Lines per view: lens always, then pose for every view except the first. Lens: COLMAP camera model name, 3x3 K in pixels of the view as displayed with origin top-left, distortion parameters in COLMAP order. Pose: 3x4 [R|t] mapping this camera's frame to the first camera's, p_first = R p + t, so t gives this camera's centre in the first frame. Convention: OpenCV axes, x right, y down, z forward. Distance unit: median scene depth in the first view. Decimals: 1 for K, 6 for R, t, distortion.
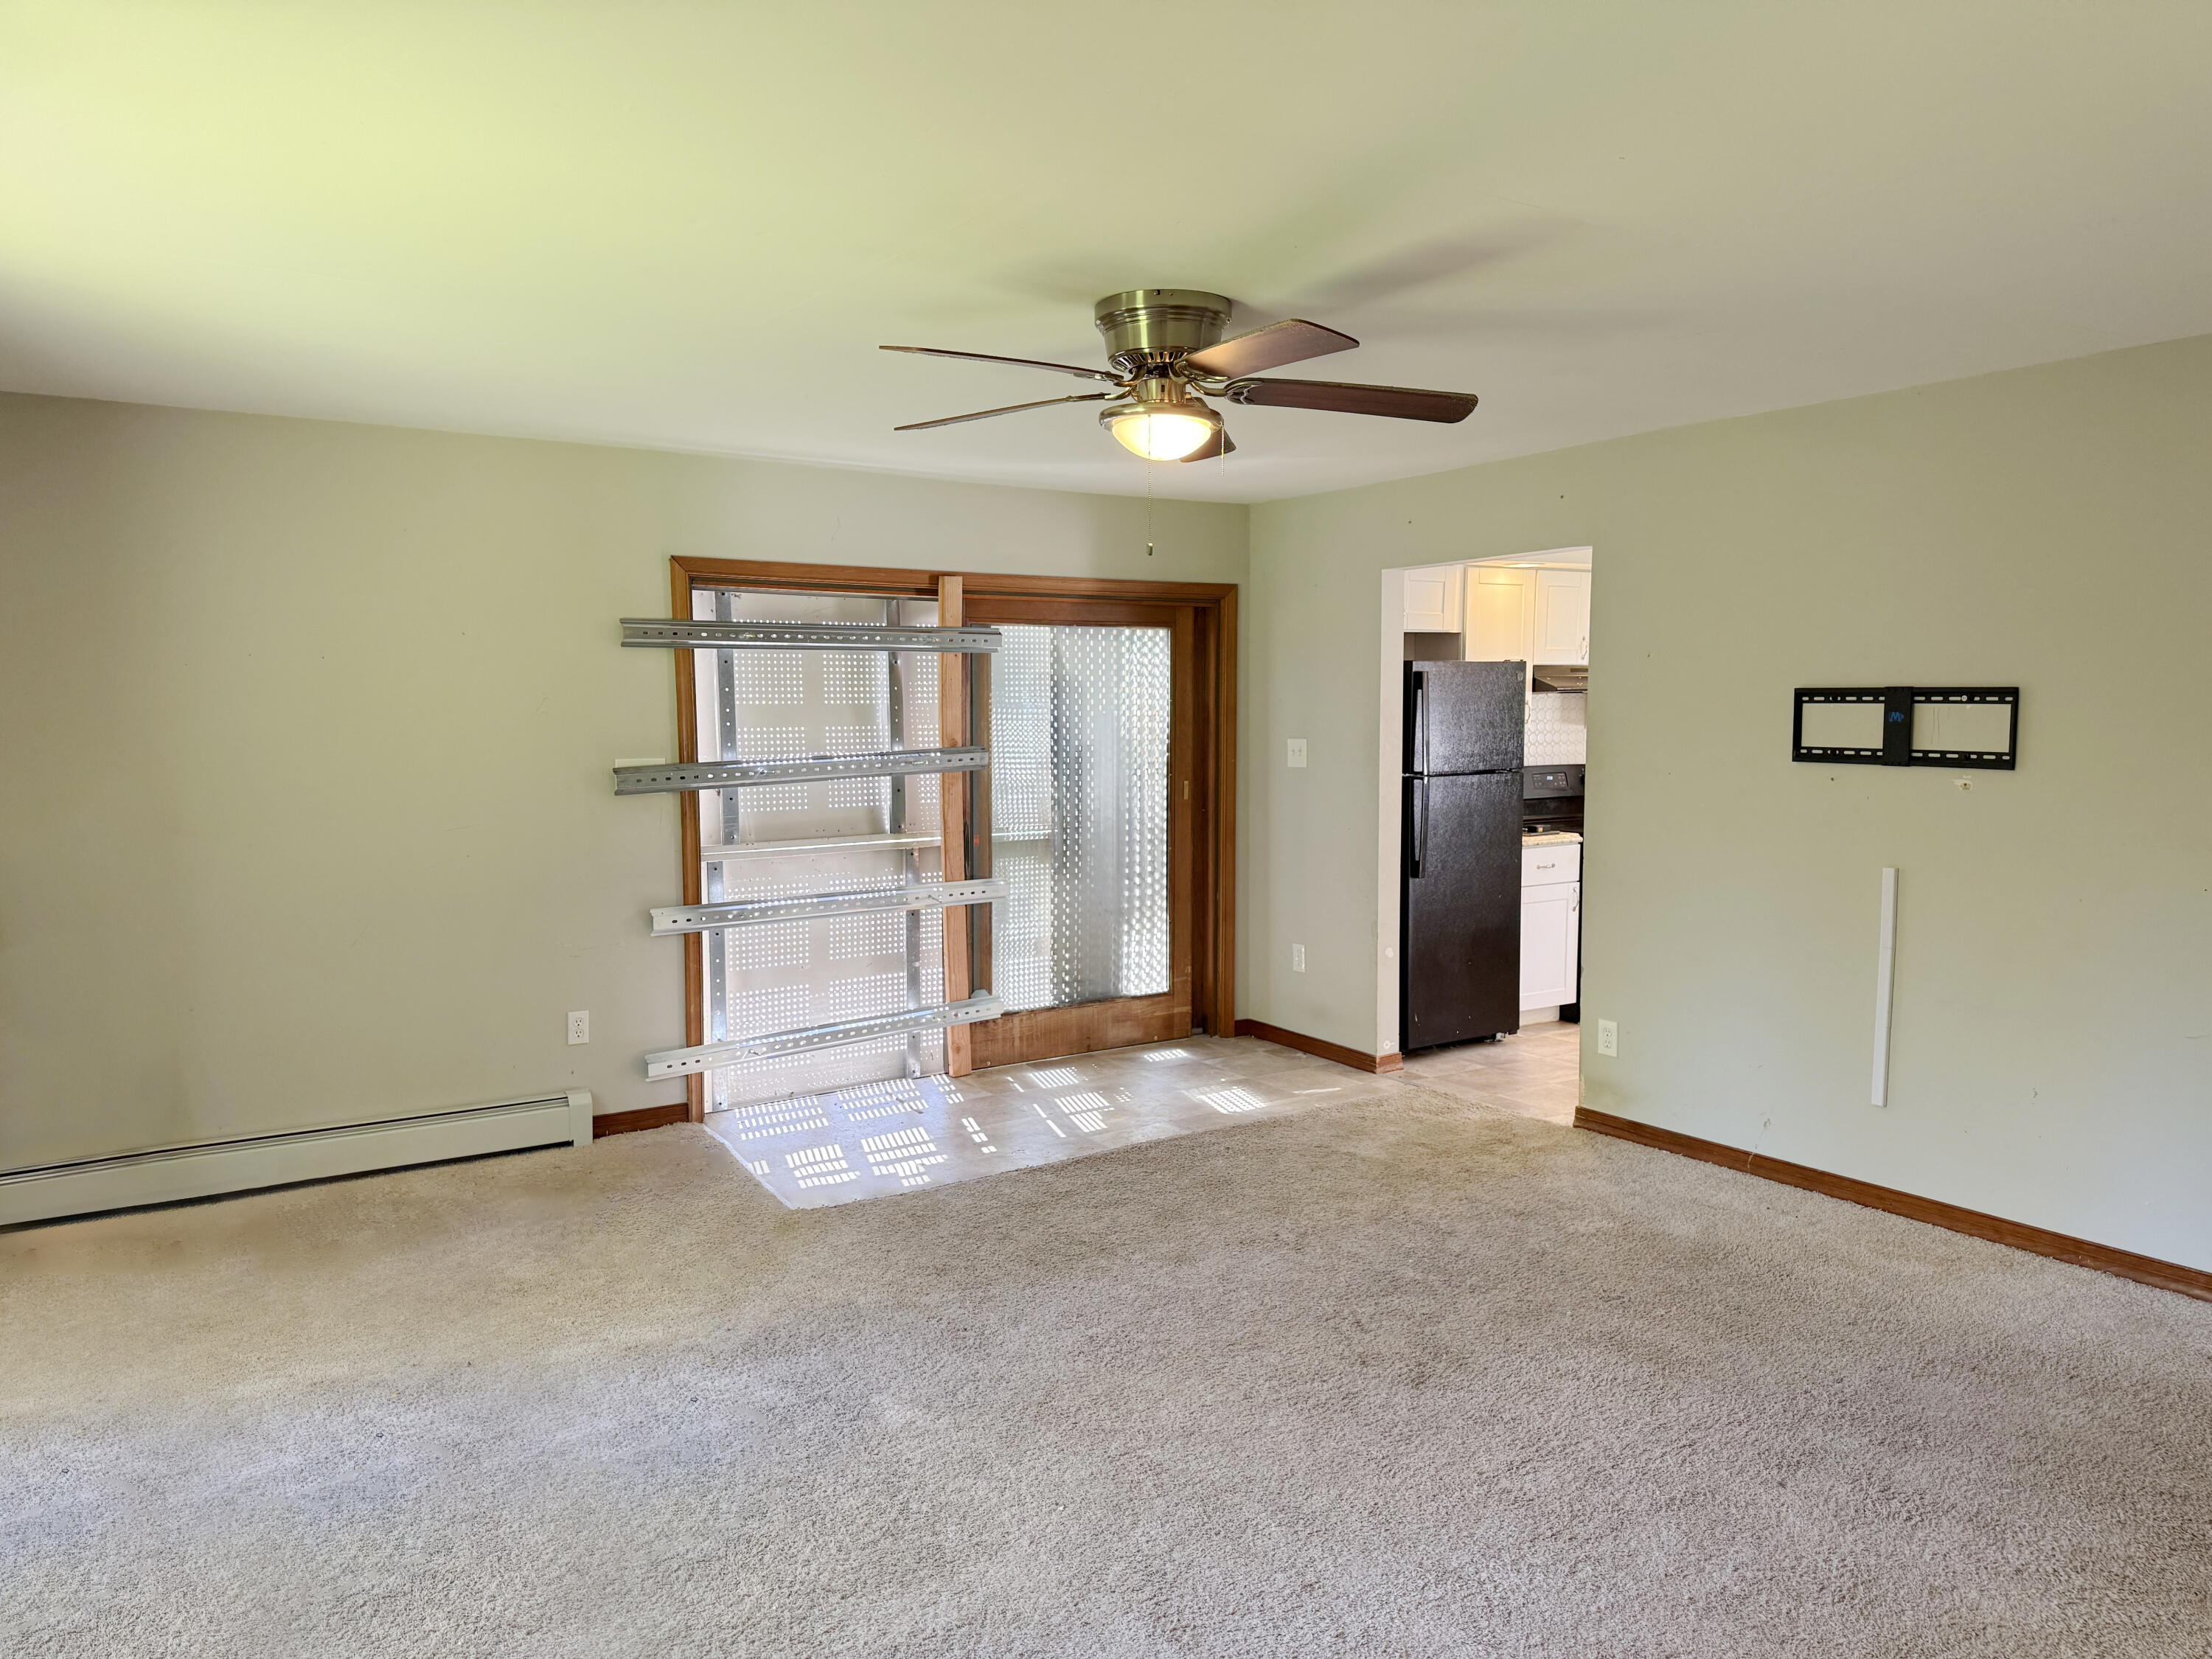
lens RADIAL K [[1603.6, 0, 1106.0], [0, 1603.6, 829.5], [0, 0, 1]] dist [-0.004563, -0.001662]
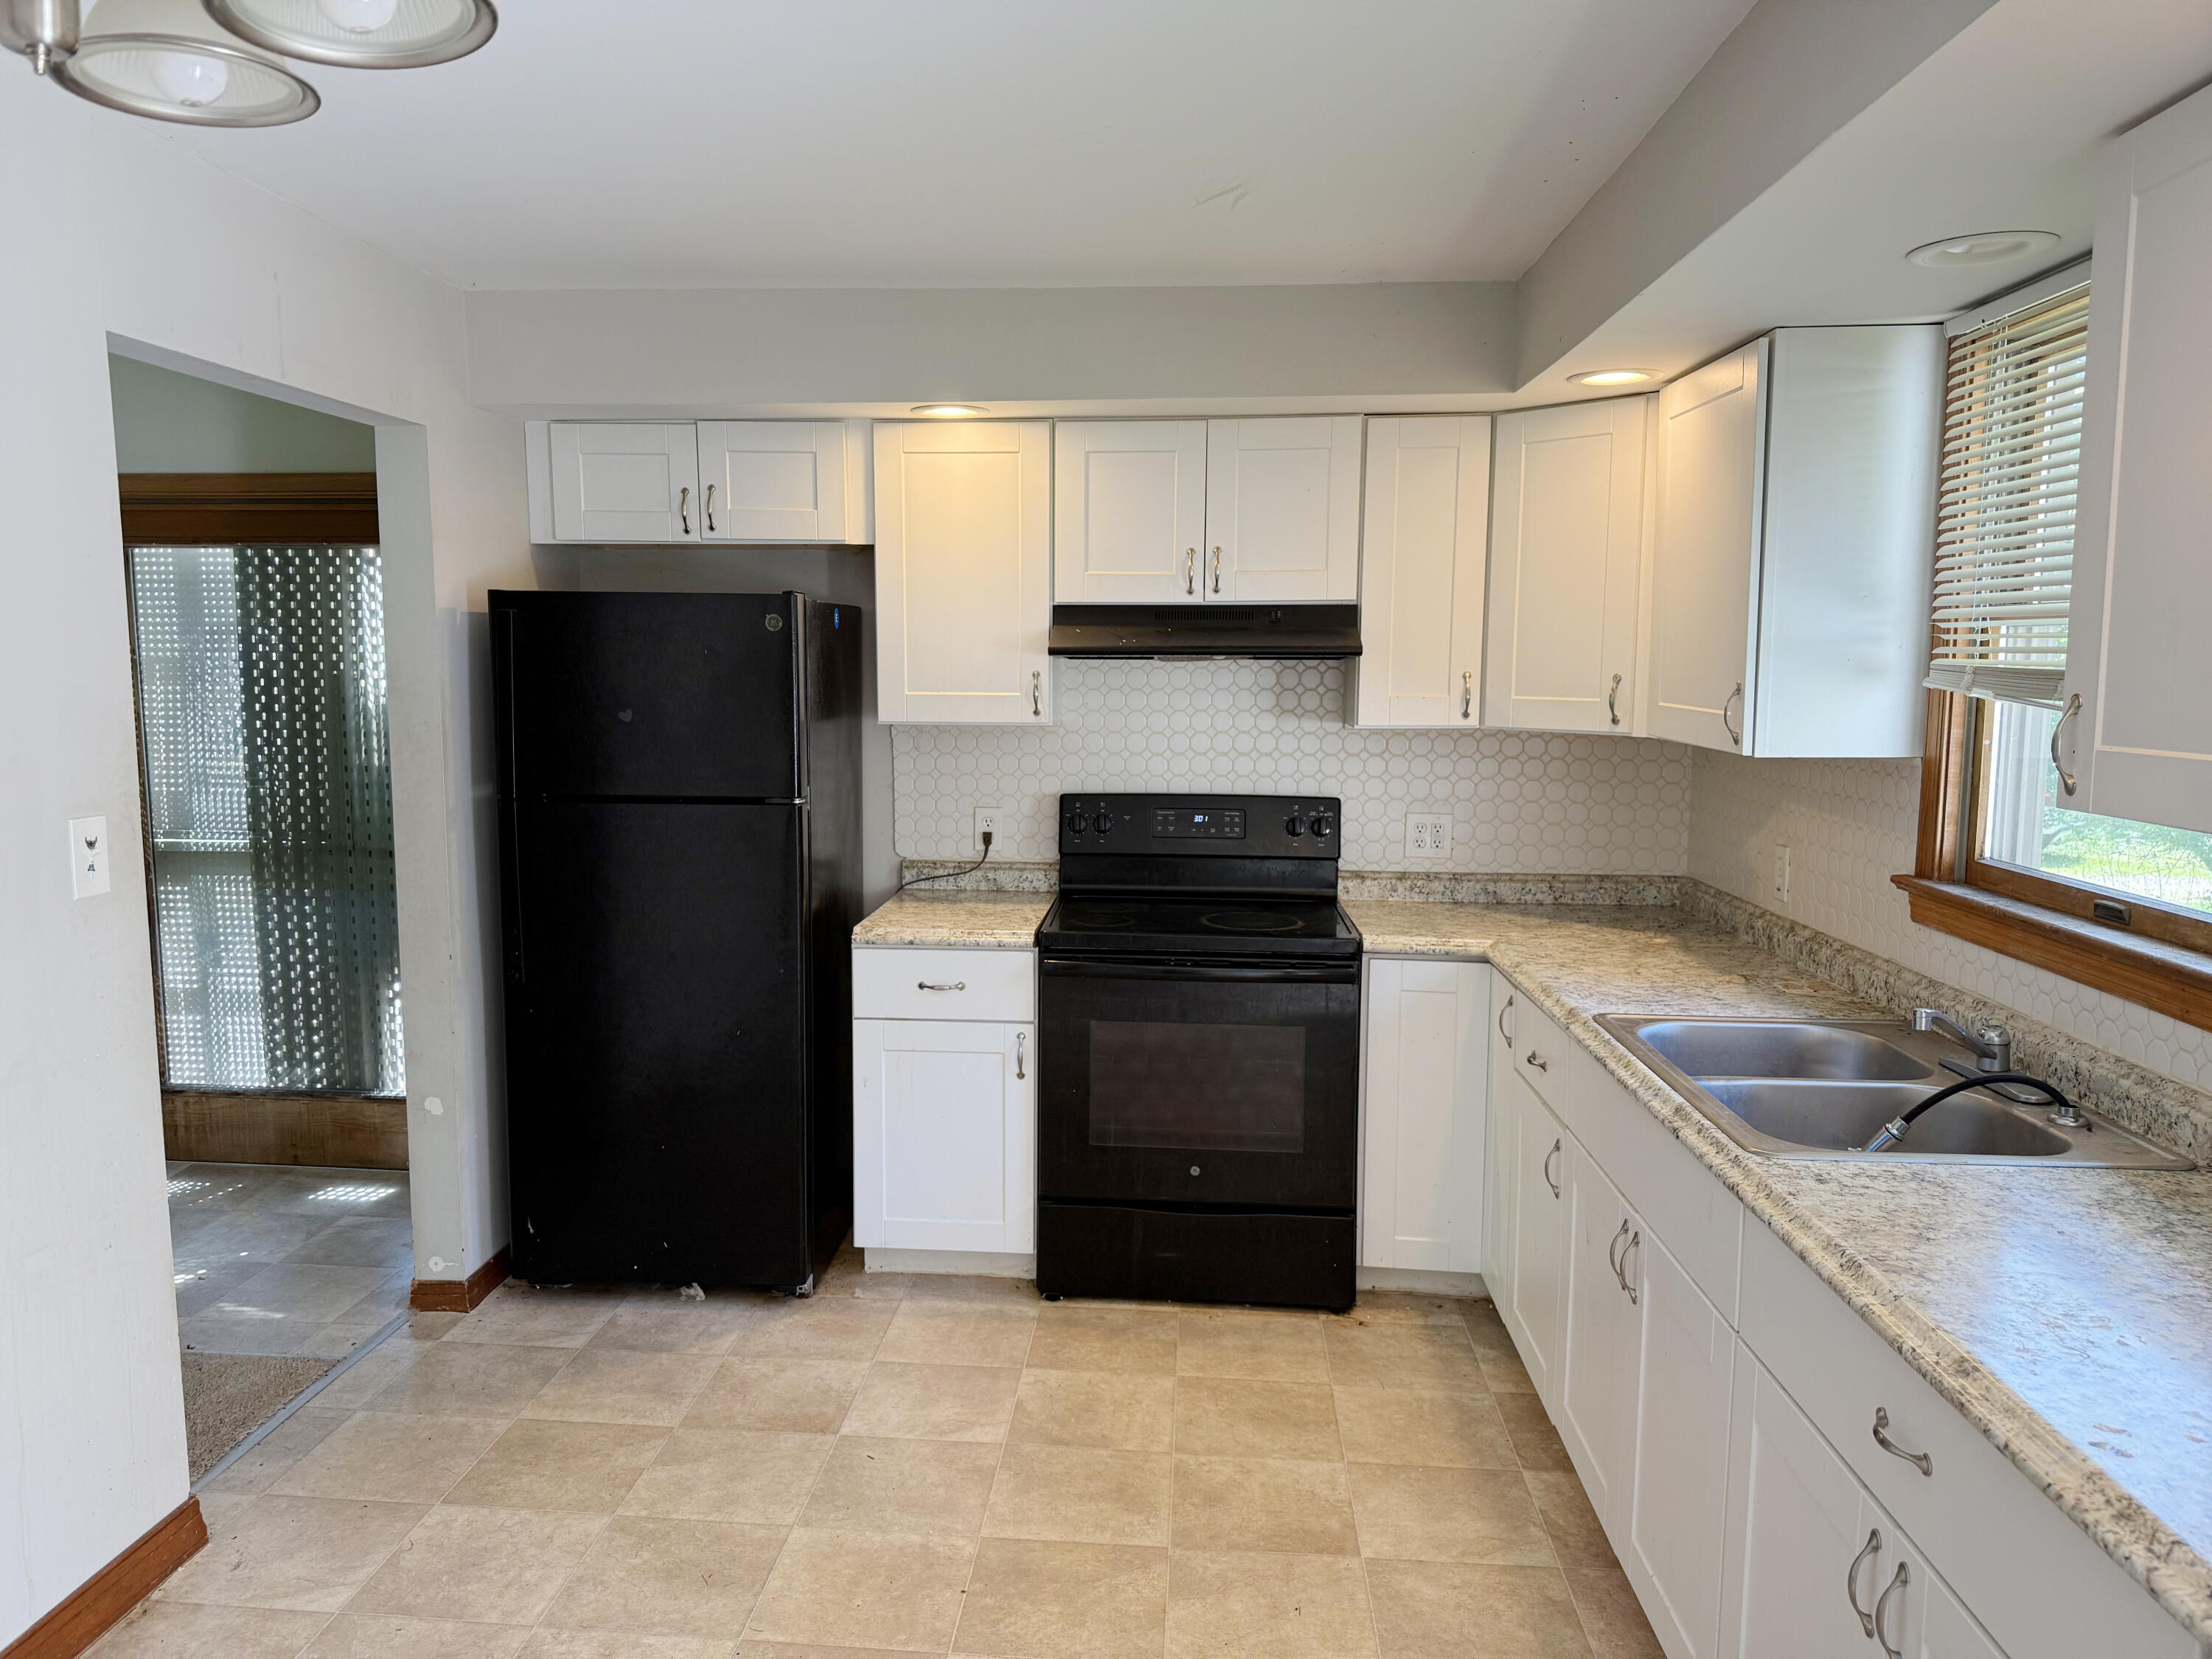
lens RADIAL K [[1603.6, 0, 1106.0], [0, 1603.6, 829.5], [0, 0, 1]] dist [-0.004563, -0.001662]
pose [[0.806949, 0.077931, -0.585458, 0.646011], [-0.064368, 0.996956, 0.043986, -0.057061], [0.587103, 0.002190, 0.809509, 0.628553]]
